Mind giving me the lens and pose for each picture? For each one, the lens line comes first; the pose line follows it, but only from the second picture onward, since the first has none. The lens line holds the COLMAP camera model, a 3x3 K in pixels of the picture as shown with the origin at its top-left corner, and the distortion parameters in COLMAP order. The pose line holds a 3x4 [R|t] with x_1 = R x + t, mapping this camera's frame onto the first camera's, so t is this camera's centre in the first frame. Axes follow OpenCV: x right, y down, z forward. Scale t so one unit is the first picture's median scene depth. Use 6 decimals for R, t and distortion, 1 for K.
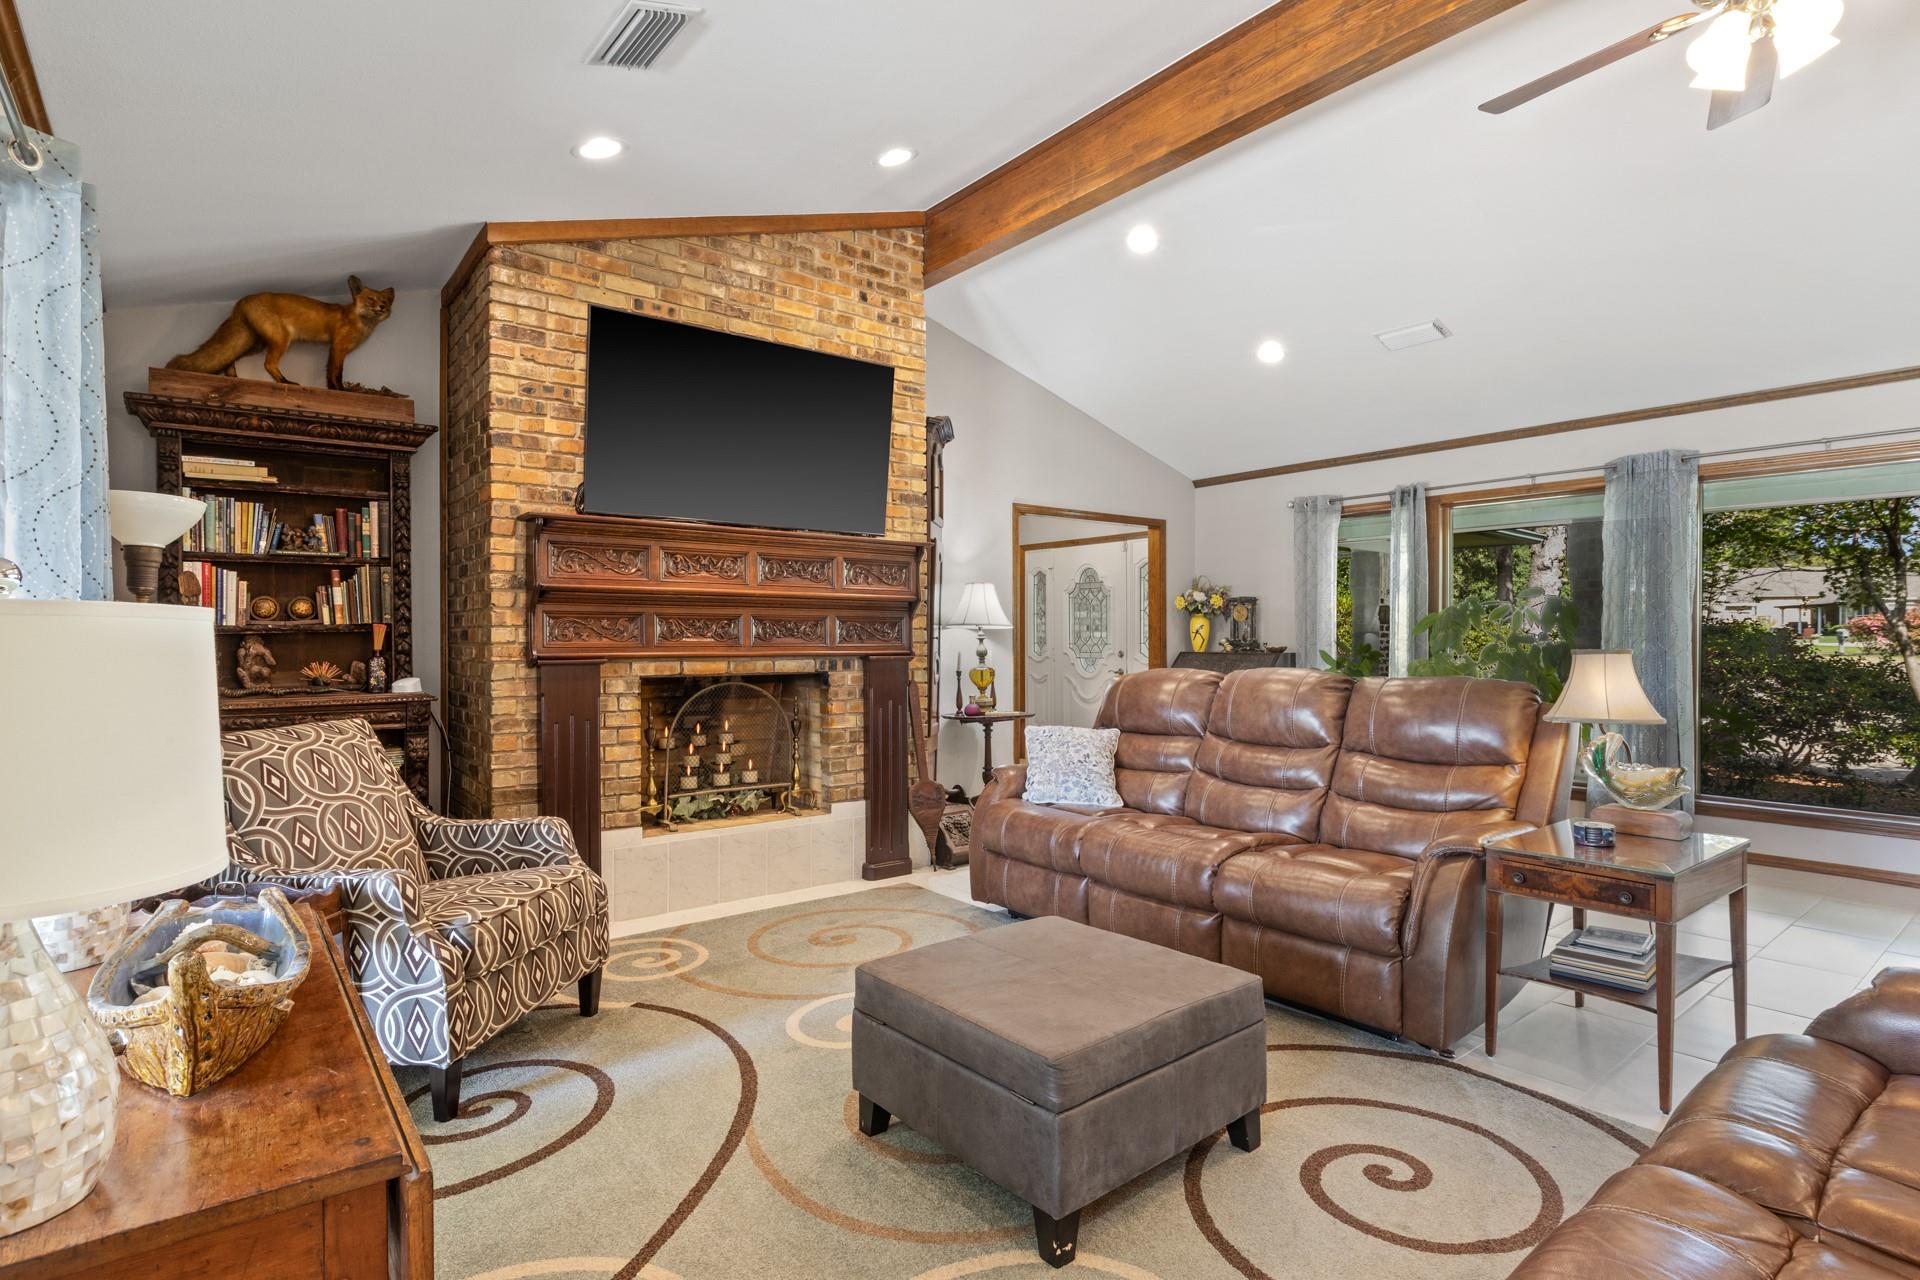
lens RADIAL K [[967.3, 0, 961.0], [0, 967.3, 642.4], [0, 0, 1]] dist [-0.000438, 0.000003]
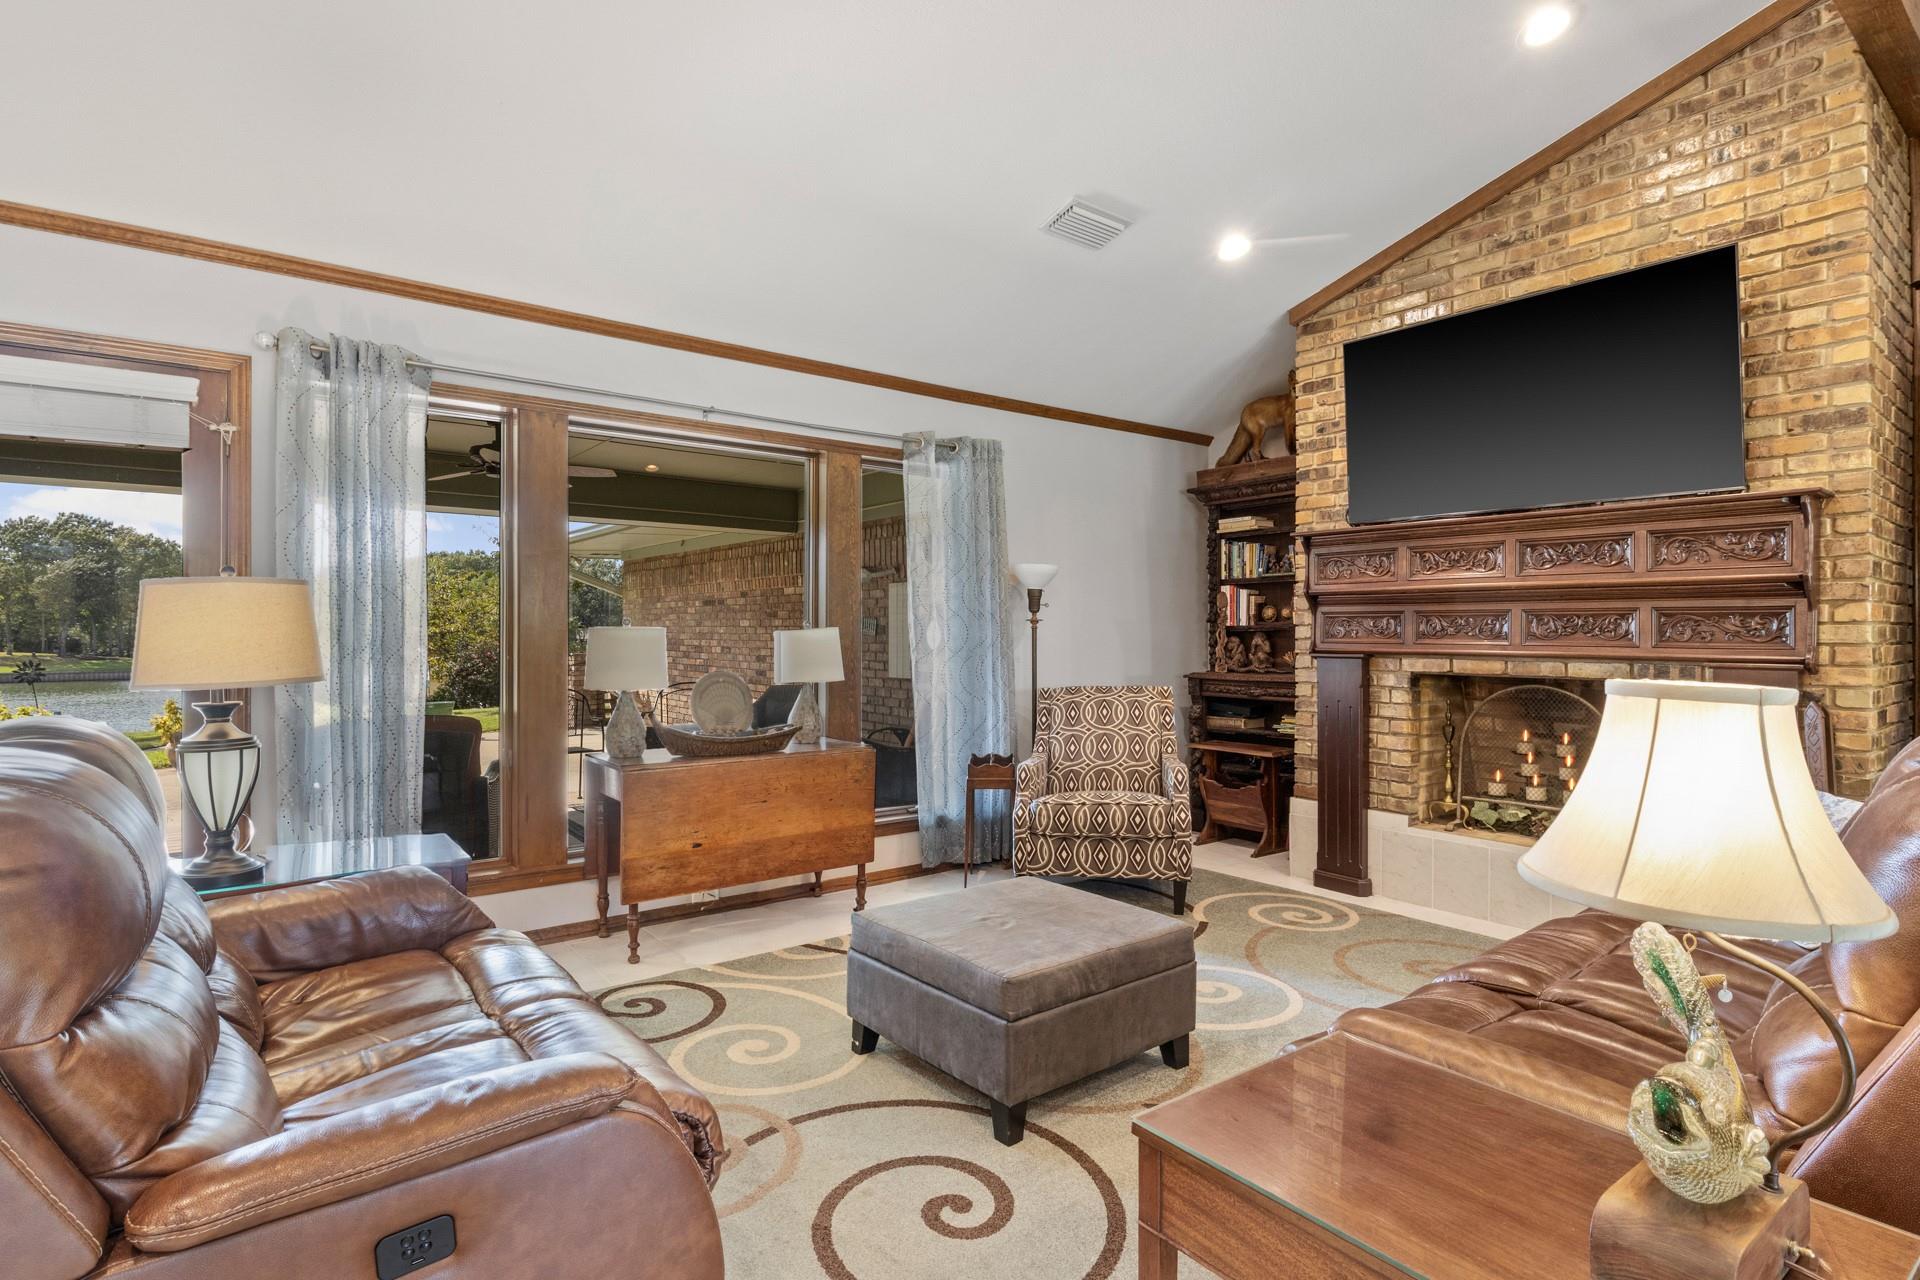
lens RADIAL K [[967.3, 0, 963.6], [0, 967.3, 633.0], [0, 0, 1]] dist [-0.000438, 0.000003]
pose [[-0.011086, 0.002094, -0.999936, 0.742059], [-0.008134, 0.999965, 0.002184, -0.005242], [0.999905, 0.008158, -0.011069, 0.547341]]
